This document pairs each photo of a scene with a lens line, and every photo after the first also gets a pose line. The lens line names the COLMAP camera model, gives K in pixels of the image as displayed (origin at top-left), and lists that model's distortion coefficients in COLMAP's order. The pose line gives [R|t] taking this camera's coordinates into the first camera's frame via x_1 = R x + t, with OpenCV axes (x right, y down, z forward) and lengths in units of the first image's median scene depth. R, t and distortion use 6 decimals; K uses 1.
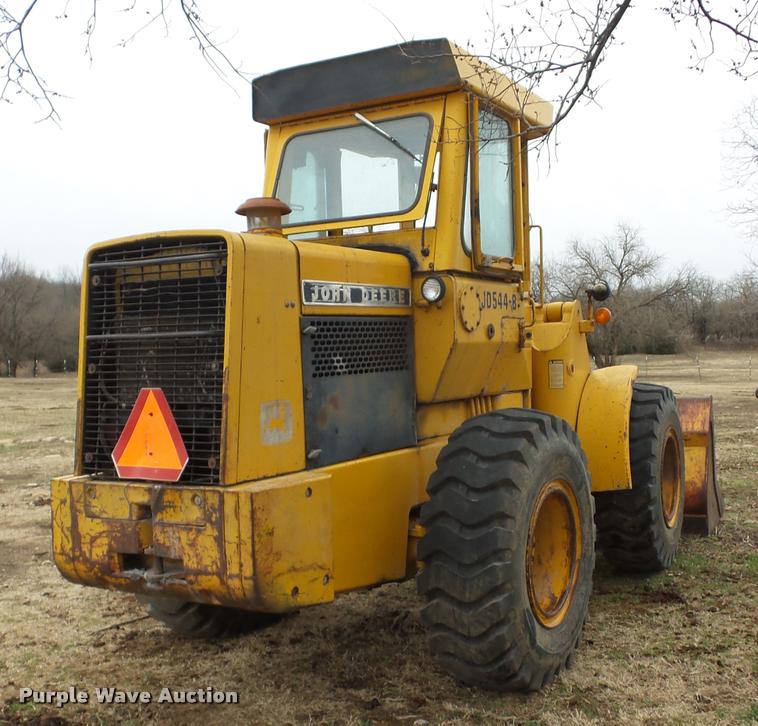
lens RADIAL K [[909.9, 0, 380.9], [0, 909.9, 386.3], [0, 0, 1]] dist [0.000022, -0.007953]
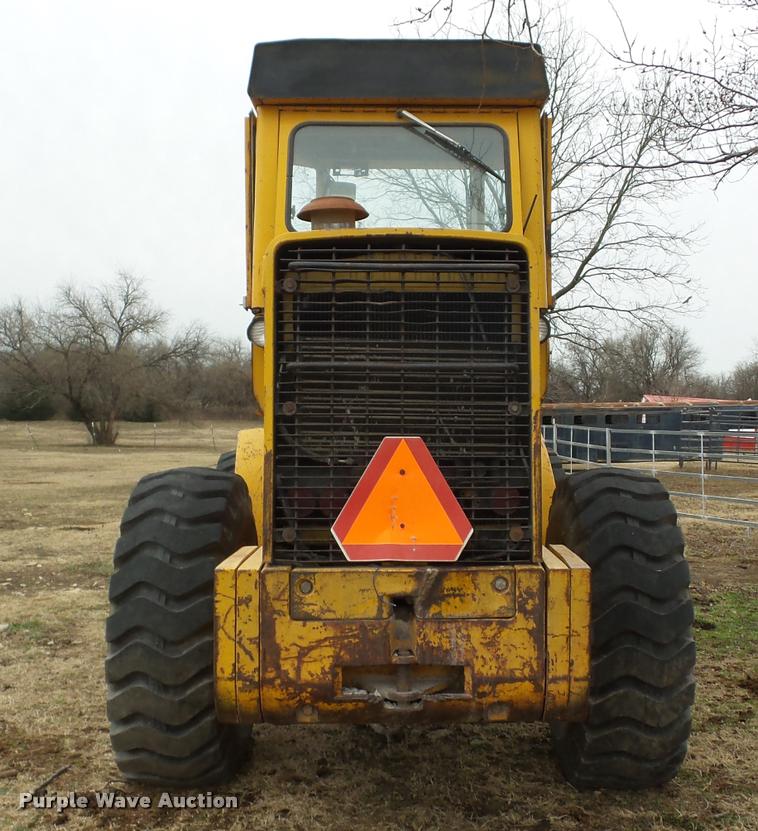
lens RADIAL K [[1044.5, 0, 379.0], [0, 1044.5, 415.5], [0, 0, 1]] dist [-0.003812, 0.015595]
pose [[0.862899, 0.026456, 0.504683, -0.688478], [-0.006038, 0.999097, -0.042051, 0.020430], [-0.505340, 0.033239, 0.862280, 0.275763]]
